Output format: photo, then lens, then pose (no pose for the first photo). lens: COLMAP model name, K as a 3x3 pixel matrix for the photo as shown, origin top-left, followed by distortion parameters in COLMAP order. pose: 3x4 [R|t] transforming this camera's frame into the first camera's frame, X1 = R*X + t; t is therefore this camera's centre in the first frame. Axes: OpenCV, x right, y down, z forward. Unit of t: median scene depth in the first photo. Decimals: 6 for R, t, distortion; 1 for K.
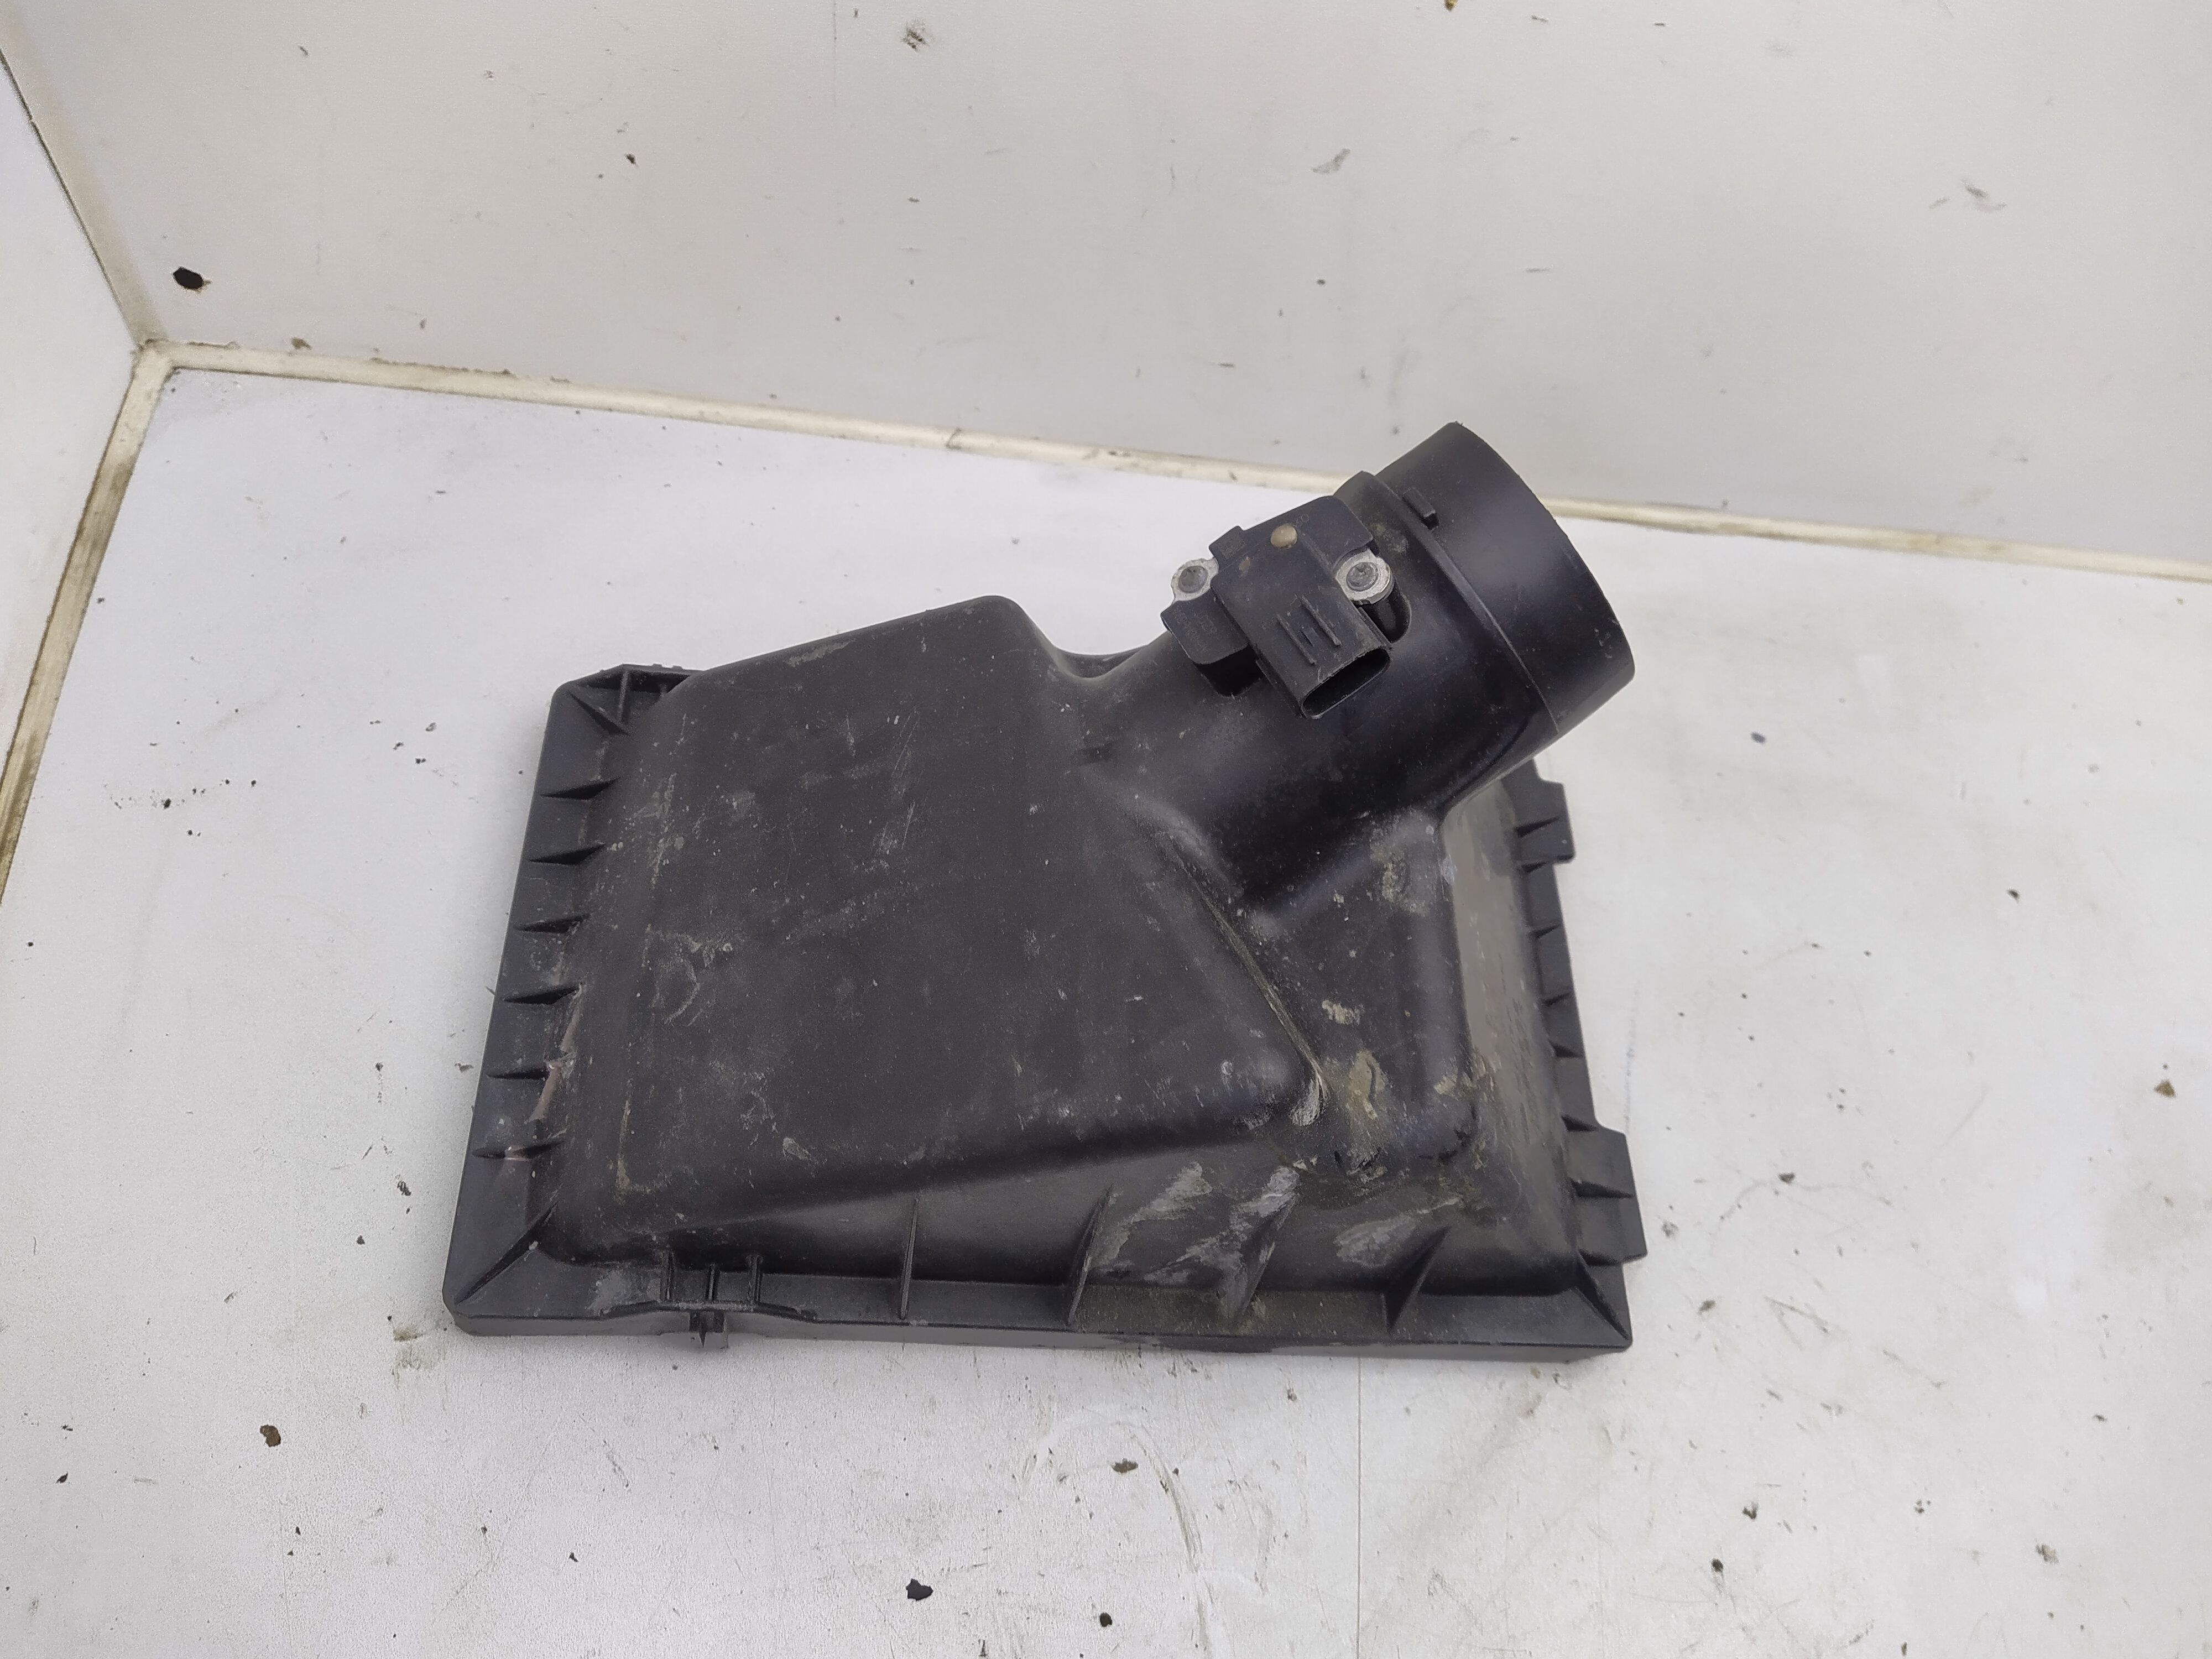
lens RADIAL K [[1671.8, 0, 1106.9], [0, 1671.8, 923.0], [0, 0, 1]] dist [0.266997, -0.397801]
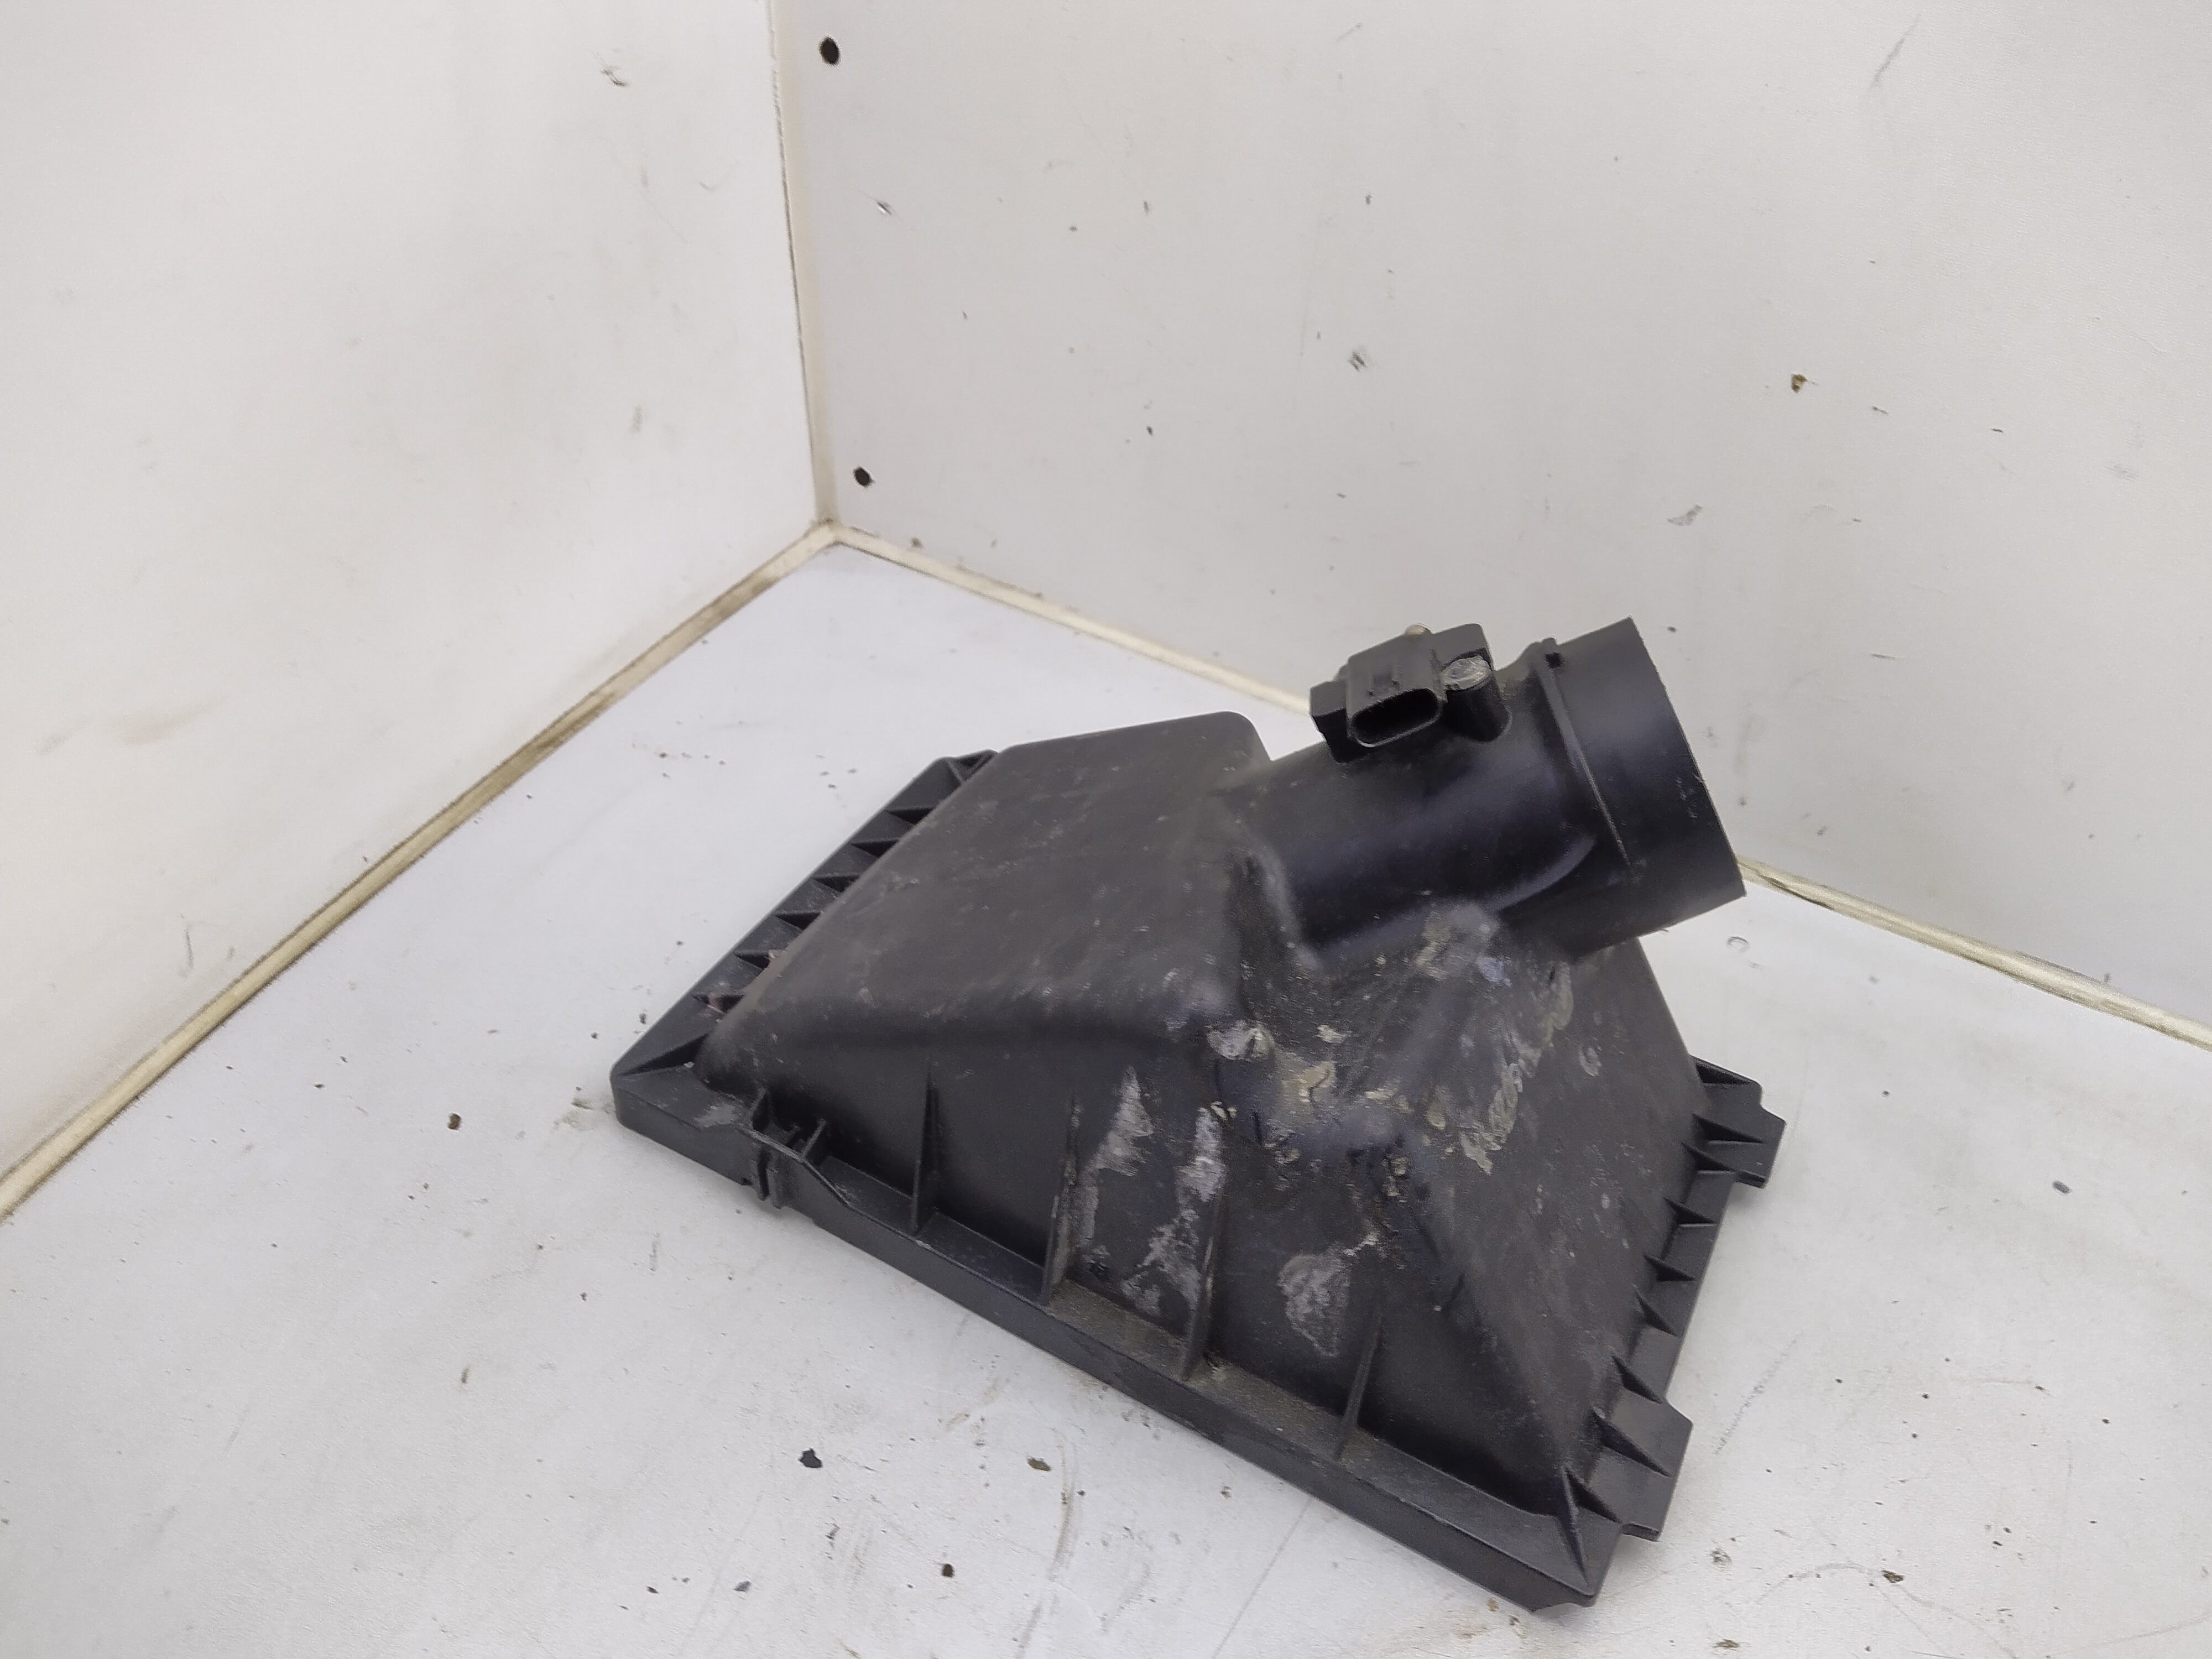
lens RADIAL K [[1671.8, 0, 1106.9], [0, 1671.8, 923.0], [0, 0, 1]] dist [0.266997, -0.397801]
pose [[0.869077, 0.263683, -0.418542, 0.378796], [-0.396754, 0.876888, -0.271392, 0.288495], [0.295453, 0.401918, 0.866700, -0.003092]]
